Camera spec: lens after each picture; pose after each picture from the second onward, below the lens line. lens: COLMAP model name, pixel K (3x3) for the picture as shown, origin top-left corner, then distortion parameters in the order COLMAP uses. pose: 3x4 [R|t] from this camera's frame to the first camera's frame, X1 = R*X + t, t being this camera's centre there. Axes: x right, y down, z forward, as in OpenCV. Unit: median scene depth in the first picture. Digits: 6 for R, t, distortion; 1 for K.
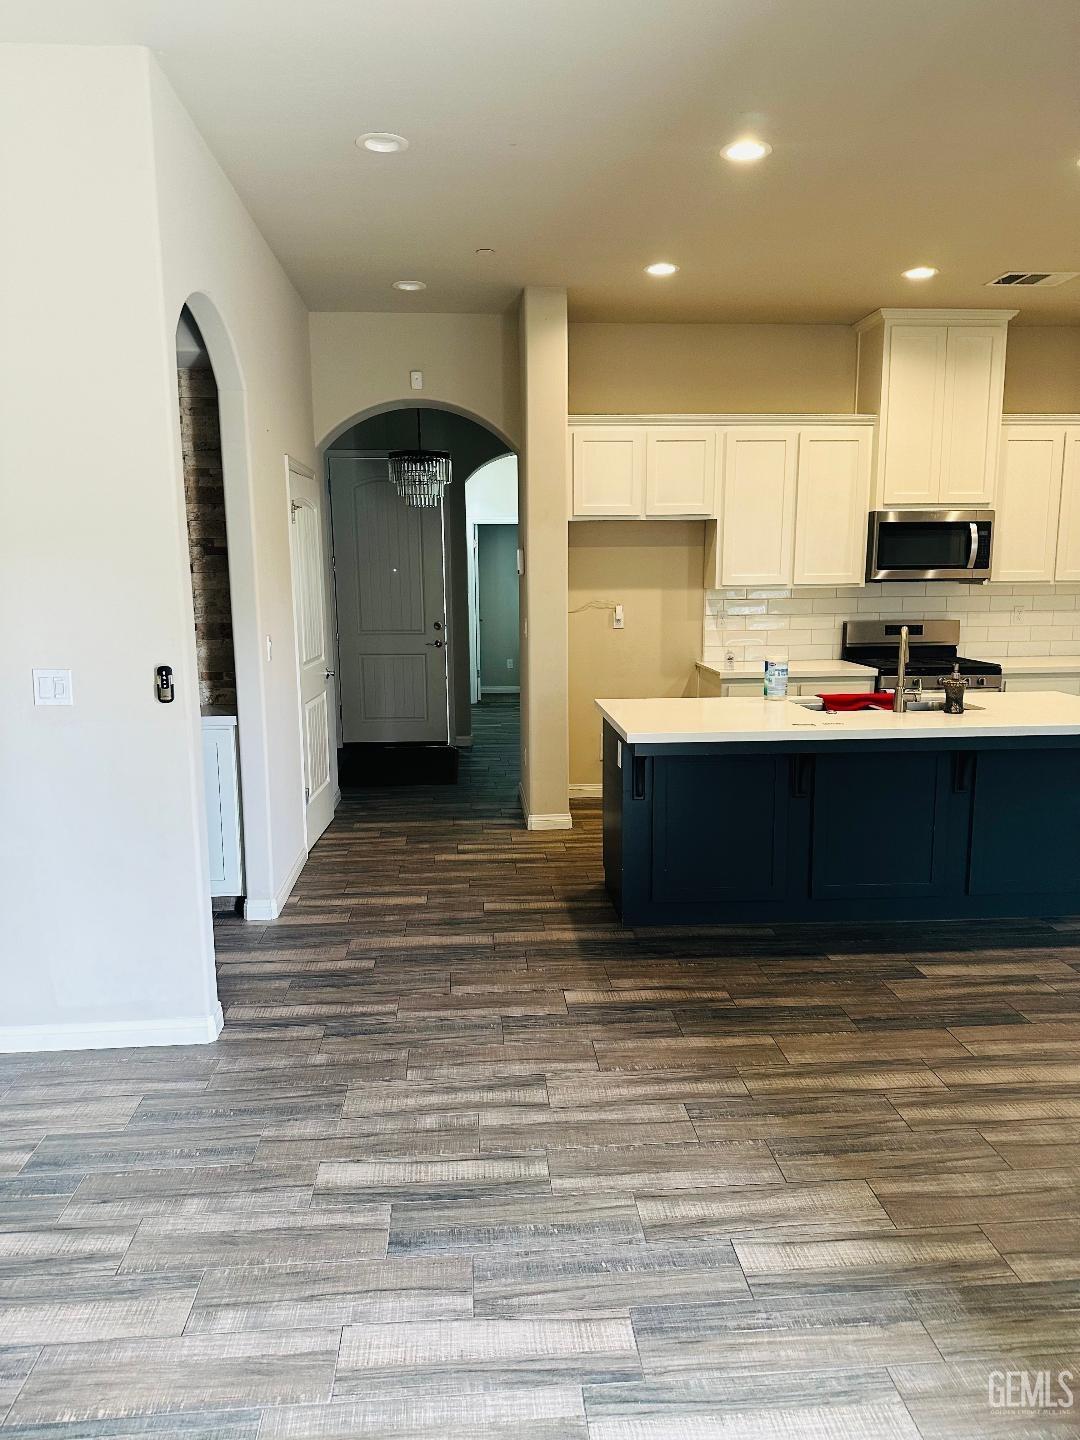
lens RADIAL K [[1018.8, 0, 540.0], [0, 1018.8, 720.0], [0, 0, 1]] dist [0.153729, -0.147008]
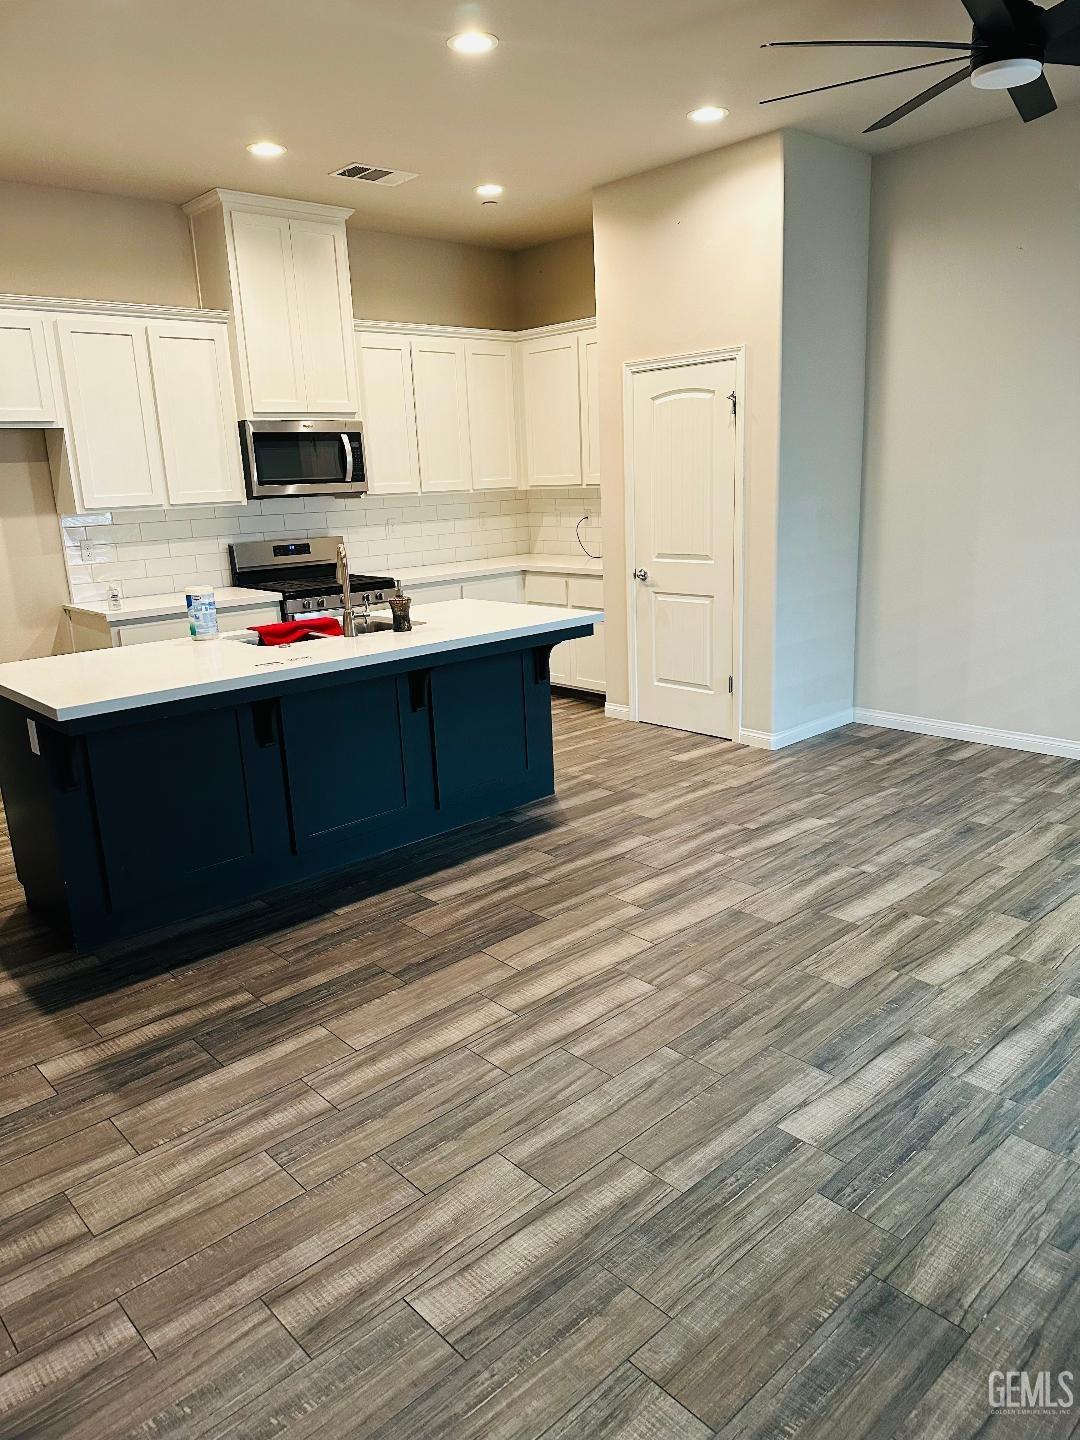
lens RADIAL K [[1019.6, 0, 540.0], [0, 1019.6, 720.0], [0, 0, 1]] dist [0.112881, -0.154779]
pose [[0.793024, -0.177470, 0.582767, -0.080467], [0.135046, 0.984037, 0.115900, -0.019676], [-0.594033, -0.013212, 0.804332, 0.181615]]
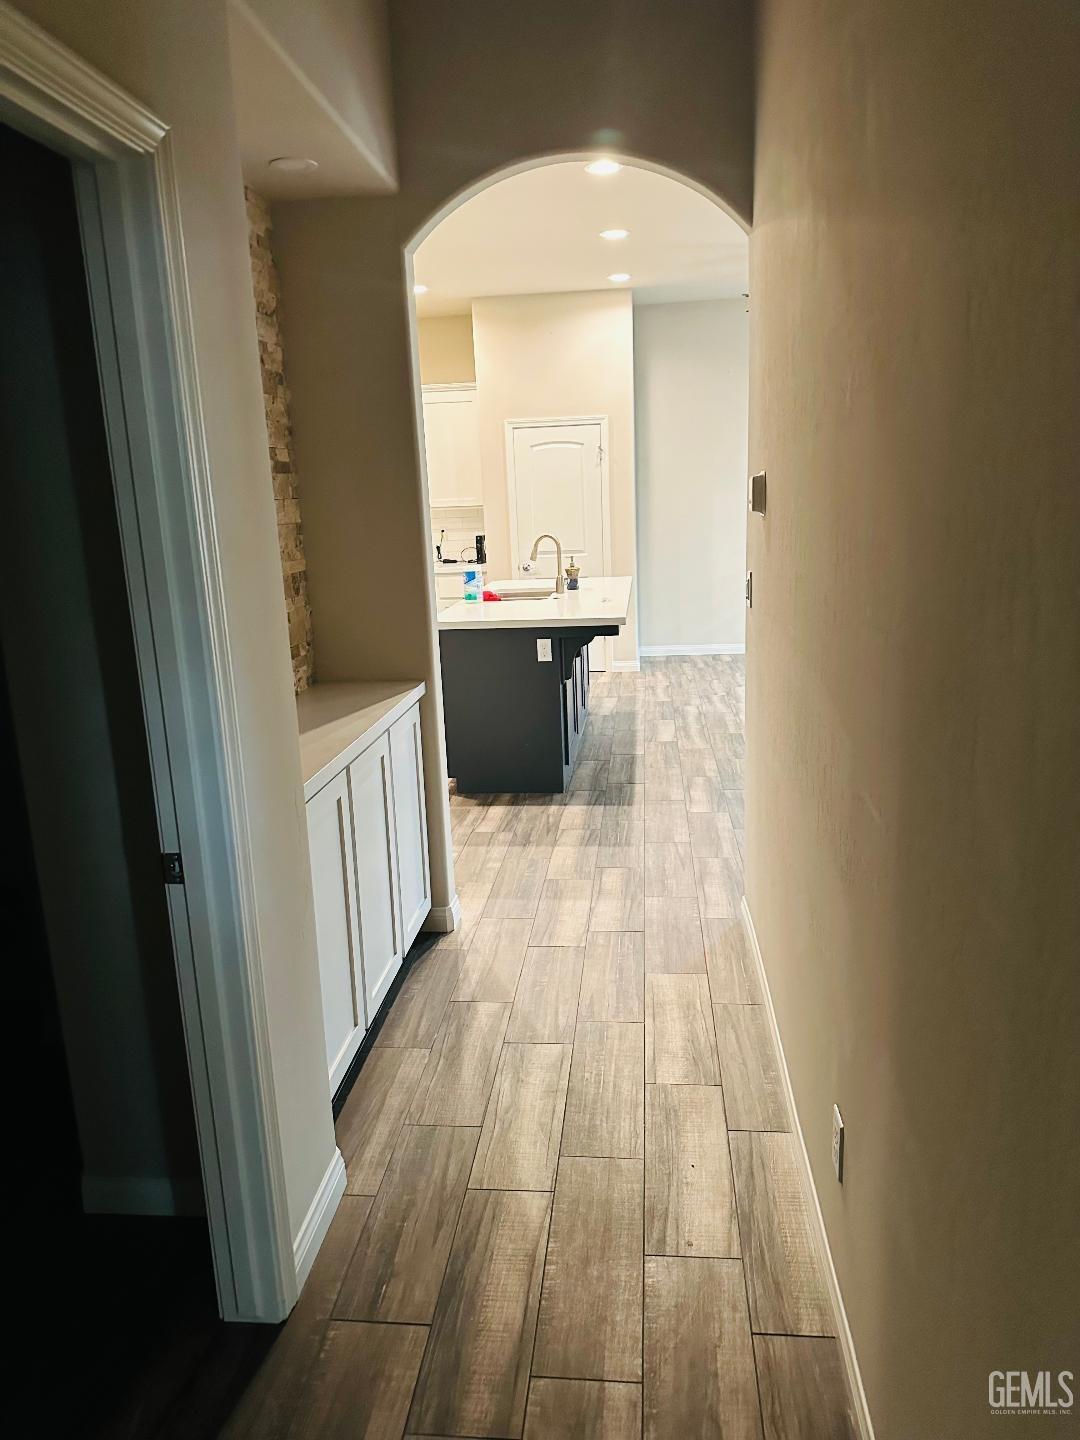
lens RADIAL K [[1007.3, 0, 542.0], [0, 1007.3, 741.1], [0, 0, 1]] dist [0.177045, -0.354448]
pose [[0.163564, -0.235734, 0.957954, -1.194852], [0.188460, 0.960615, 0.204211, -0.116216], [-0.968364, 0.147134, 0.201548, 0.901888]]
